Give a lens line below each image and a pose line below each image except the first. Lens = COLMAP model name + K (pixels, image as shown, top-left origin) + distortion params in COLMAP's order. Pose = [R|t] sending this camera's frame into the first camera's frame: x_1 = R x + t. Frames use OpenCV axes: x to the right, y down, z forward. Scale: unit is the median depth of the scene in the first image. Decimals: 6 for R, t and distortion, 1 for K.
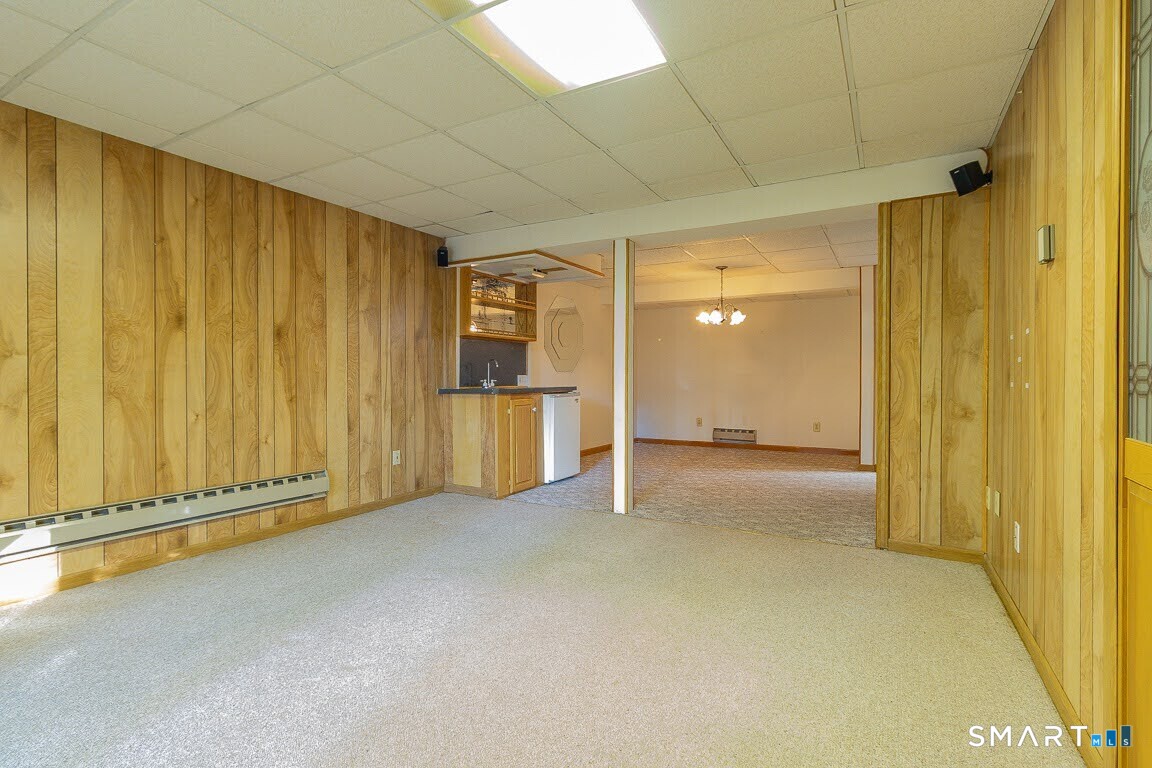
lens RADIAL K [[540.9, 0, 576.3], [0, 540.9, 379.1], [0, 0, 1]] dist [0.000836, 0.000020]
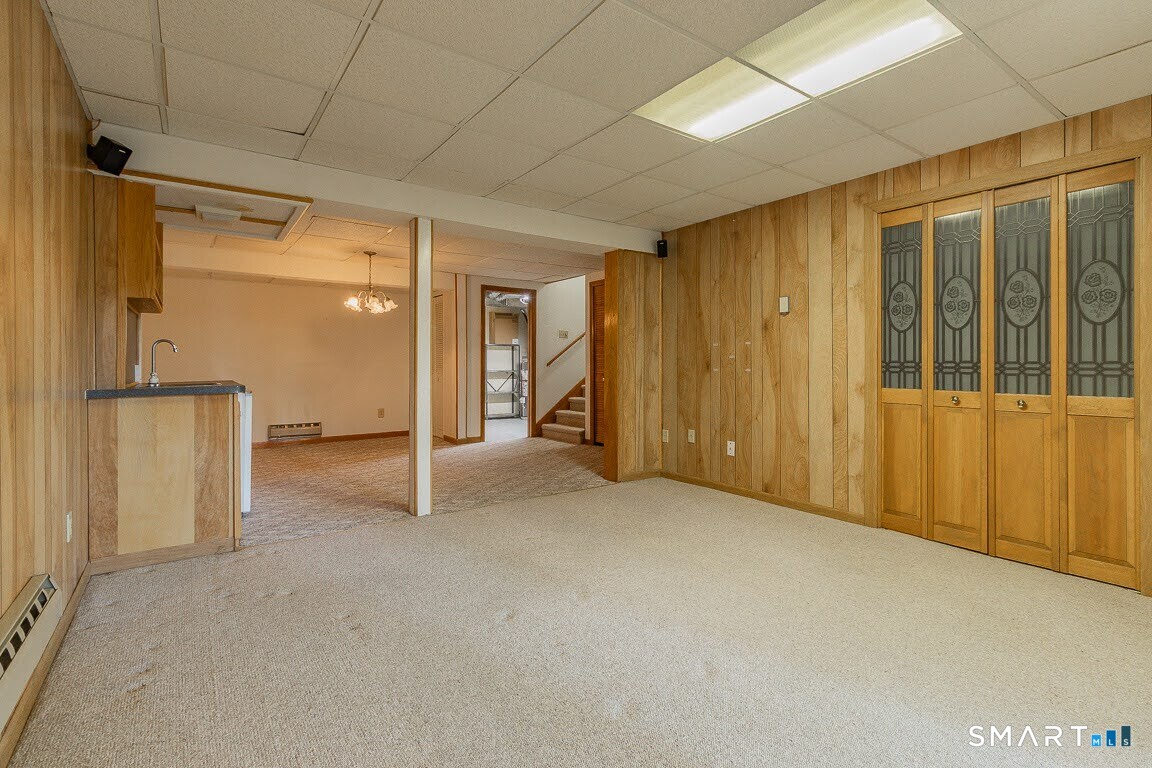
lens RADIAL K [[537.7, 0, 574.7], [0, 537.7, 359.5], [0, 0, 1]] dist [0.001076, 0.000156]
pose [[0.424092, 0.007111, 0.905591, -0.563261], [0.006209, 0.999923, -0.010759, -0.004411], [-0.905598, 0.010186, 0.424015, 0.331692]]
